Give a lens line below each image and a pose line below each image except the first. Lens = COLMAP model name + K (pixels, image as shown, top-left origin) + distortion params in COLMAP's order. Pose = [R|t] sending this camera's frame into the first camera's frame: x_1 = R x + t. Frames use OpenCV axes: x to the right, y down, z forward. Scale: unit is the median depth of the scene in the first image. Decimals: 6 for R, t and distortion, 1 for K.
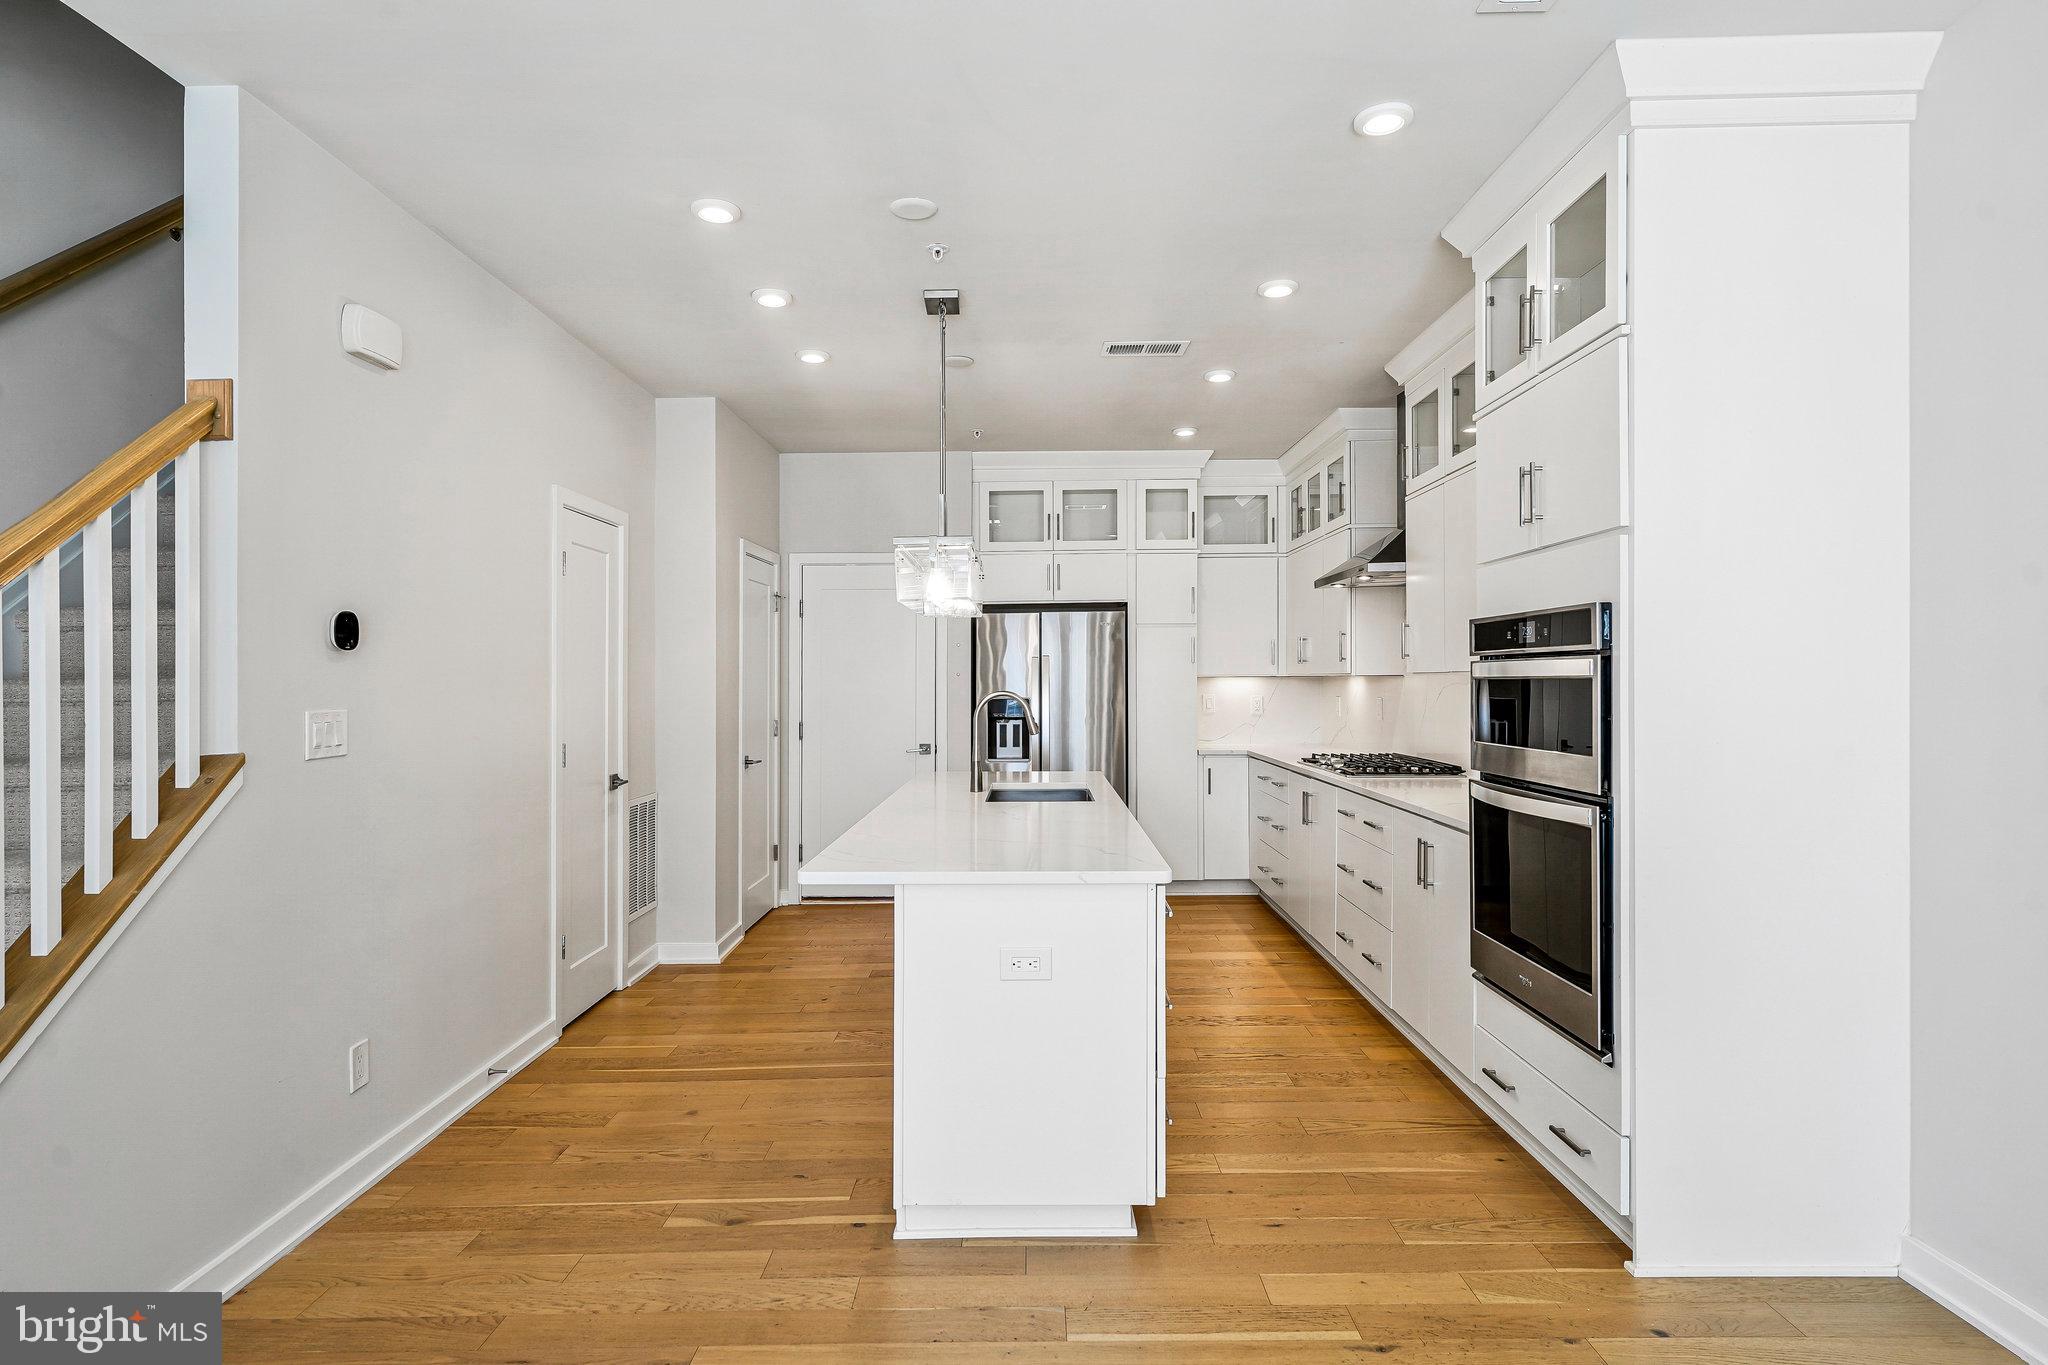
lens RADIAL K [[1081.0, 0, 1024.0], [0, 1081.0, 682.5], [0, 0, 1]] dist [0.000022, -0.000353]
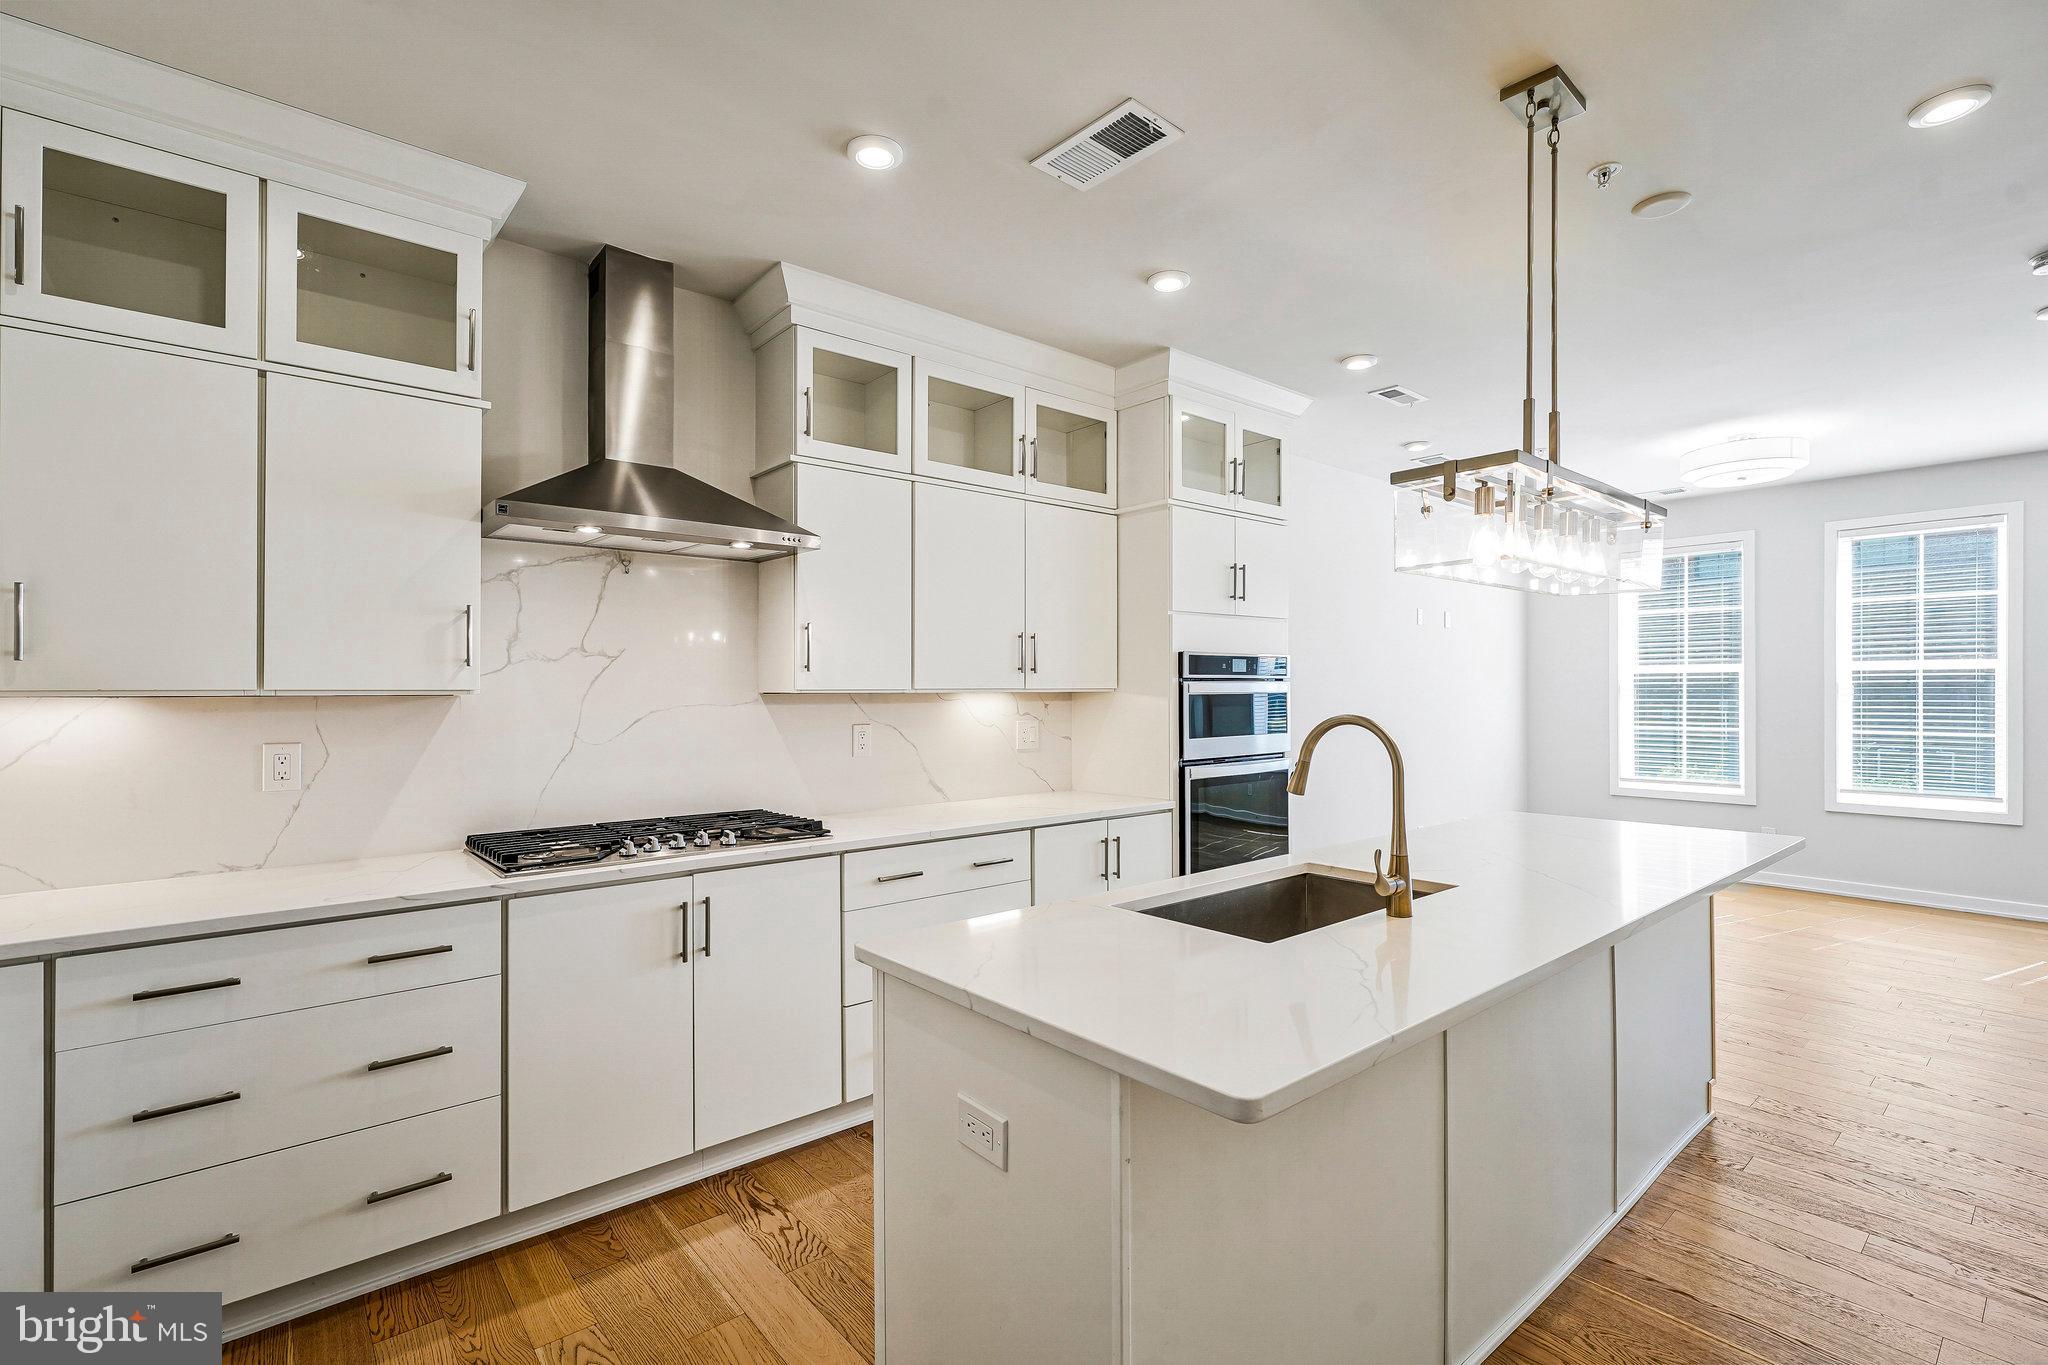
lens RADIAL K [[940.1, 0, 1021.4], [0, 940.1, 689.6], [0, 0, 1]] dist [0.000681, -0.000237]
pose [[-0.643830, 0.012184, 0.765072, -0.262664], [0.012148, 0.999910, -0.005701, -0.003830], [-0.765072, 0.005623, -0.643920, 1.386436]]
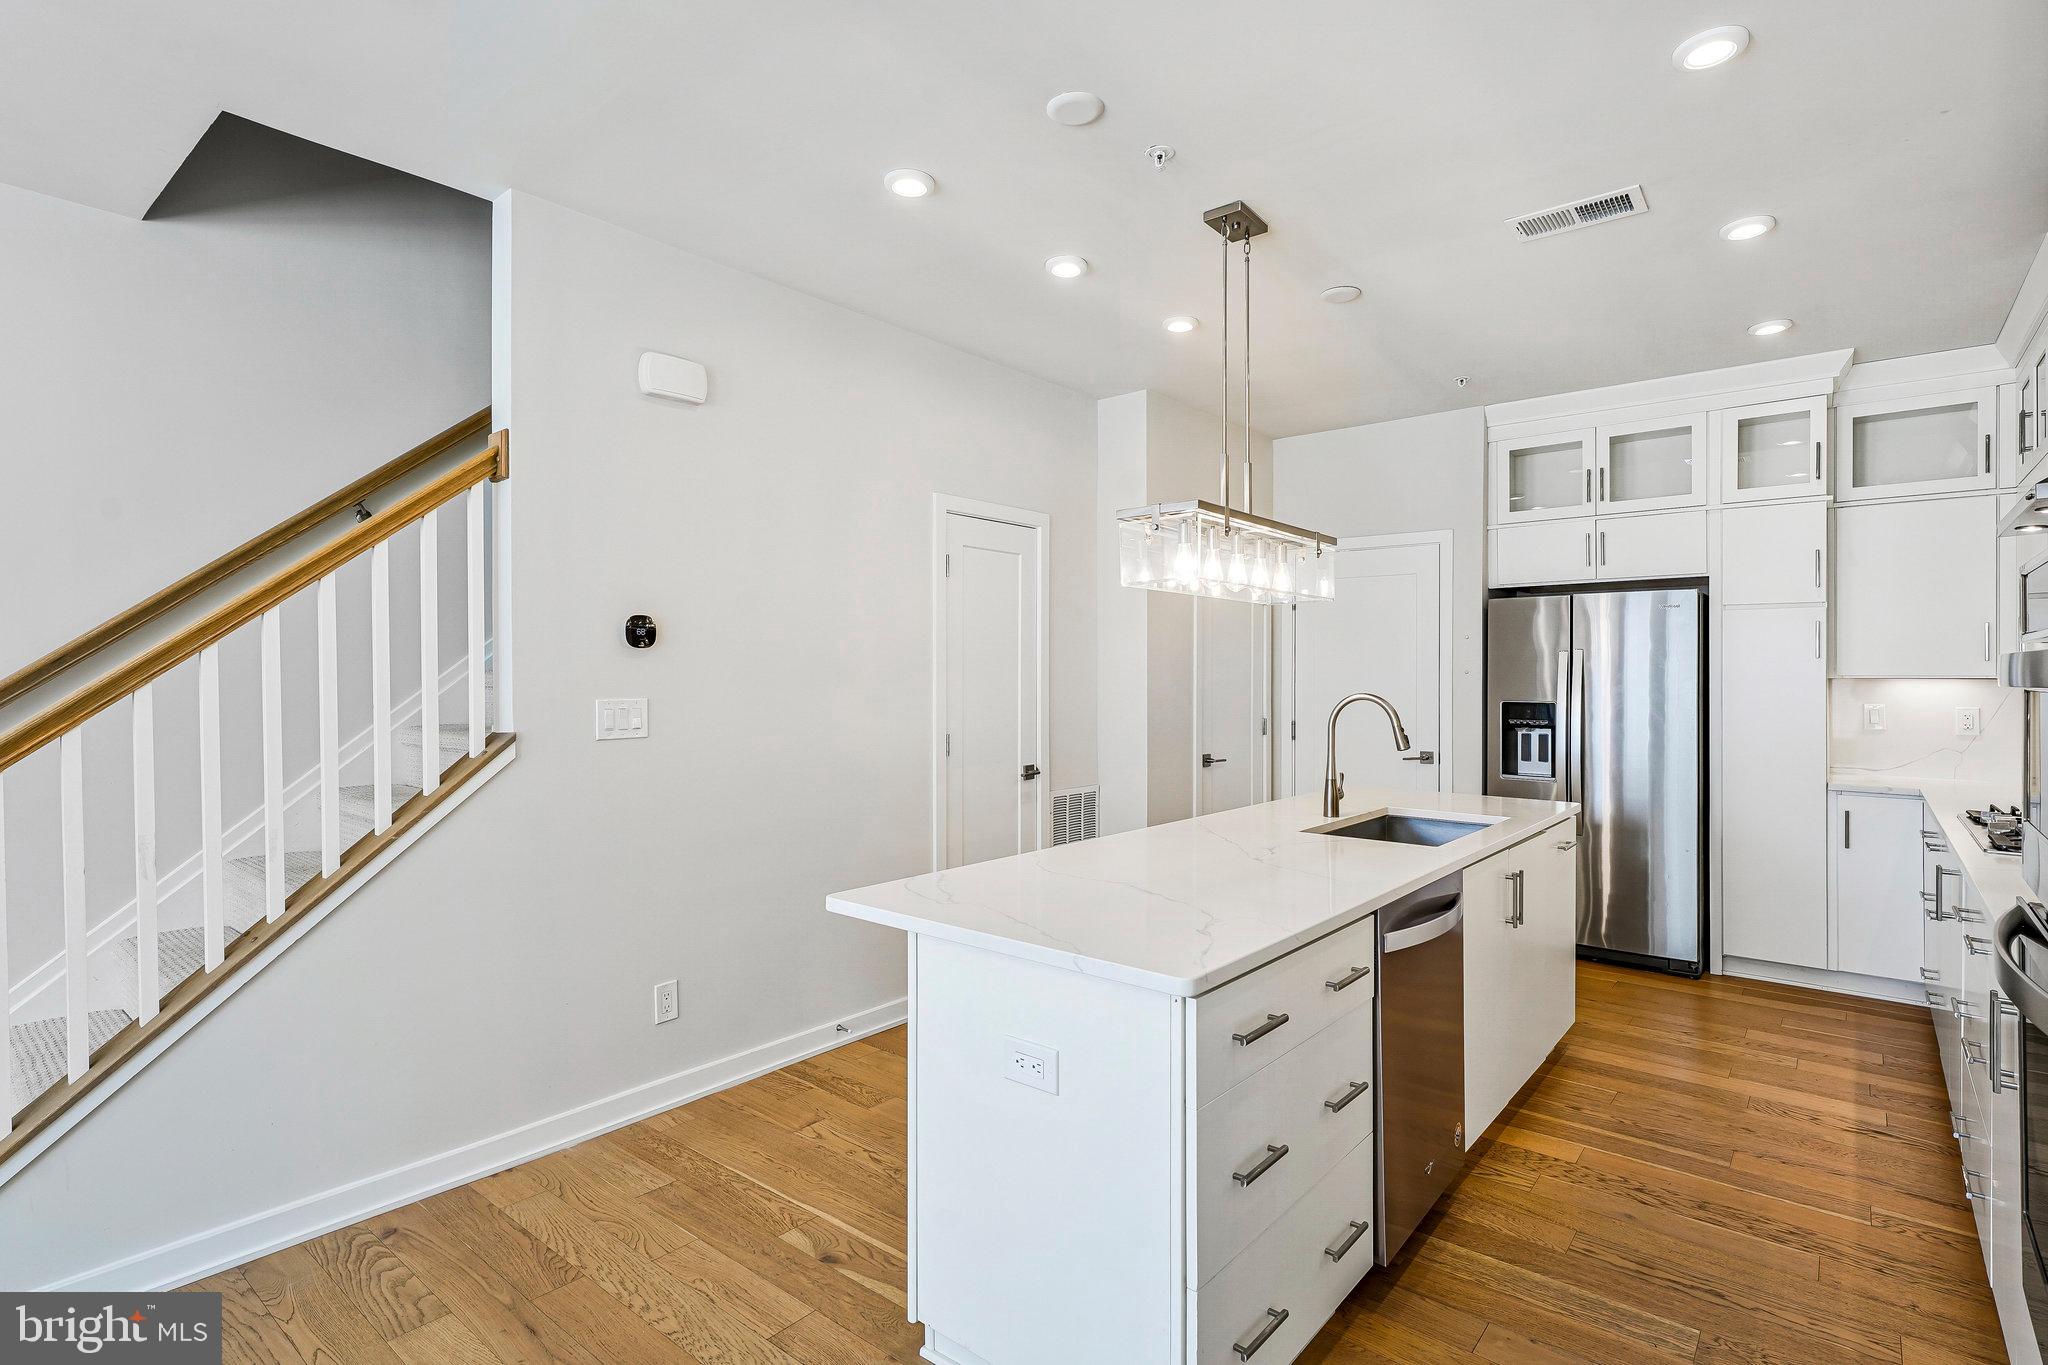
lens RADIAL K [[998.4, 0, 1031.2], [0, 998.4, 674.1], [0, 0, 1]] dist [-0.001854, 0.000573]
pose [[0.779655, 0.008943, -0.626146, 0.244313], [-0.010693, 0.999942, 0.000967, -0.004385], [0.626118, 0.005941, 0.779706, 0.266092]]
